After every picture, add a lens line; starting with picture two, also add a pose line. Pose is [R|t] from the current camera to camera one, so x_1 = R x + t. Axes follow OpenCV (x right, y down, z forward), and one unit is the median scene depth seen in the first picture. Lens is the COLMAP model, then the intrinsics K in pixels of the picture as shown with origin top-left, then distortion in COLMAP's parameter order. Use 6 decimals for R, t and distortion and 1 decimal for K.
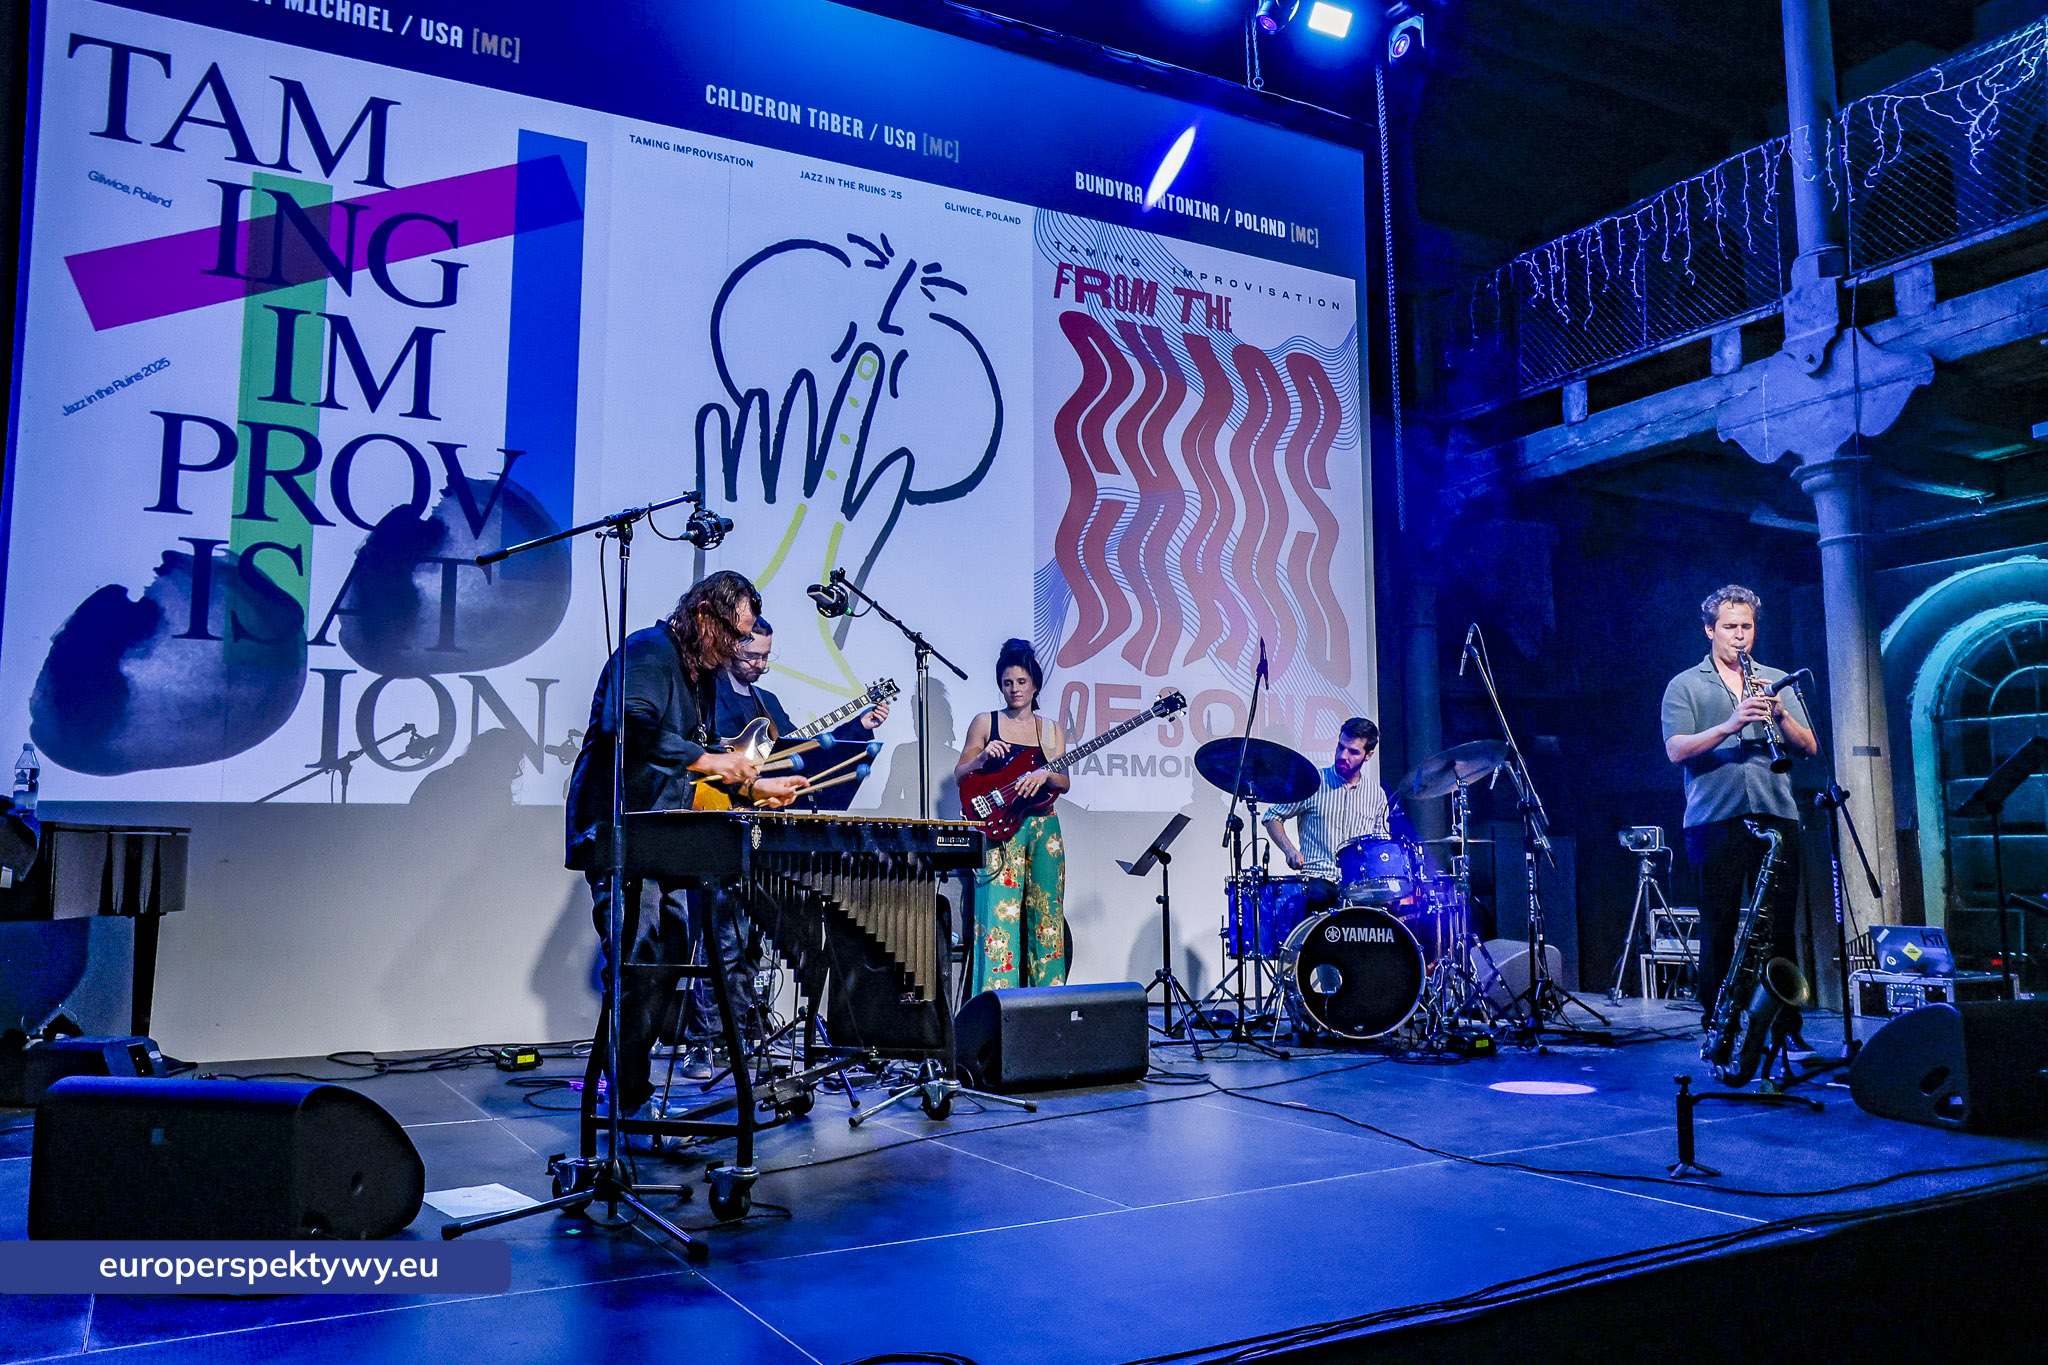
lens RADIAL K [[1530.2, 0, 1076.2], [0, 1530.2, 667.7], [0, 0, 1]] dist [-0.001860, 0.011648]
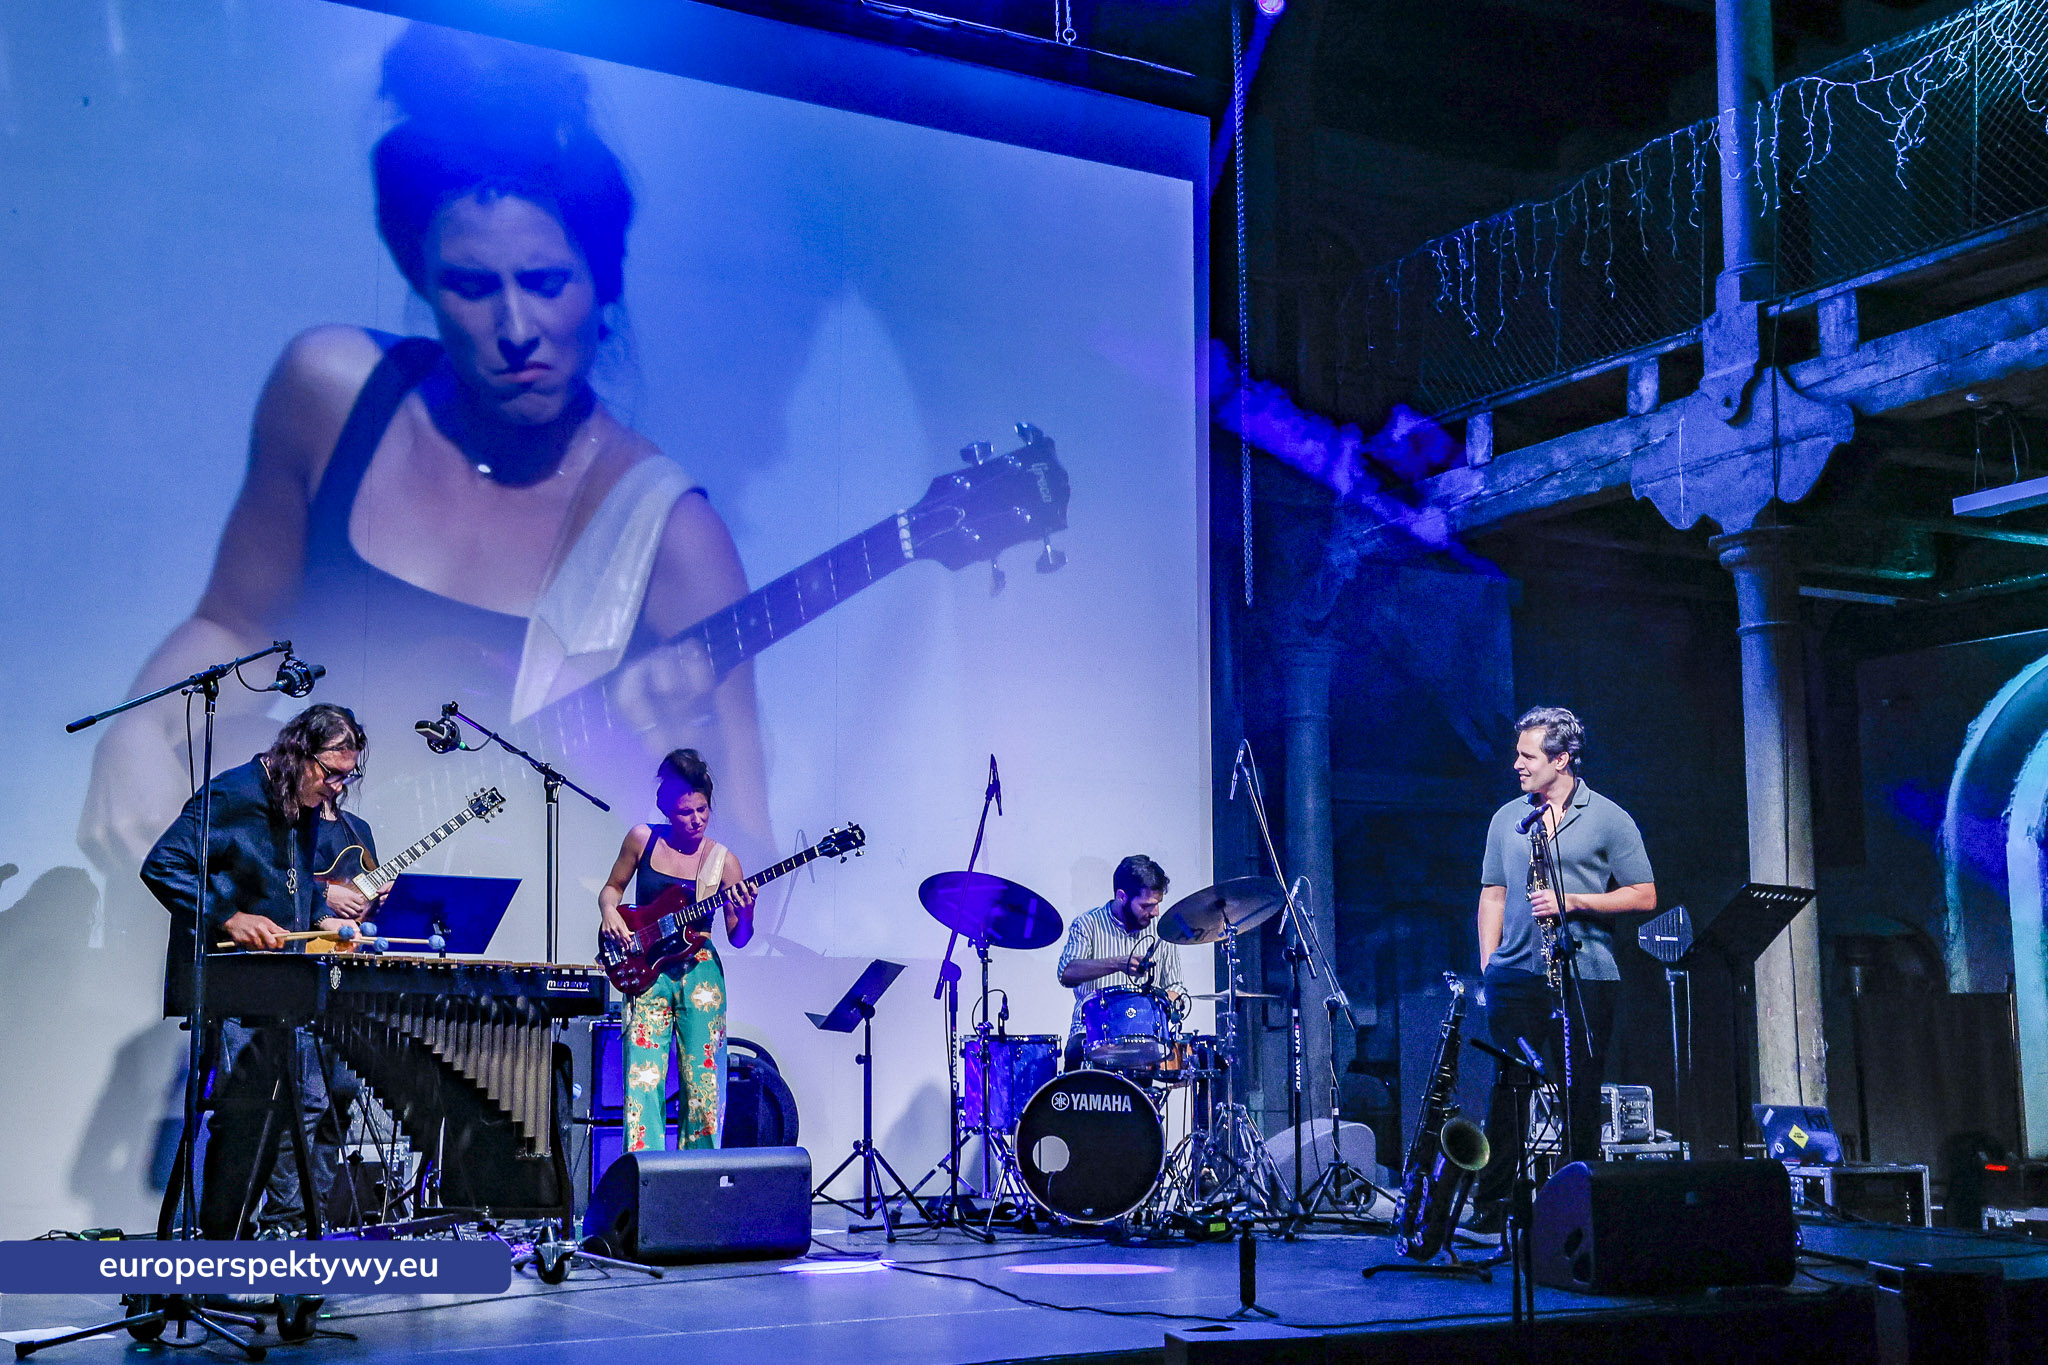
lens RADIAL K [[2454.3, 0, 1024.0], [0, 2454.3, 682.5], [0, 0, 1]] dist [0.071462, 0.007268]
pose [[0.999956, 0.006501, -0.006831, 0.125290], [-0.006627, 0.999803, -0.018714, -0.029133], [0.006708, 0.018758, 0.999802, -0.316894]]
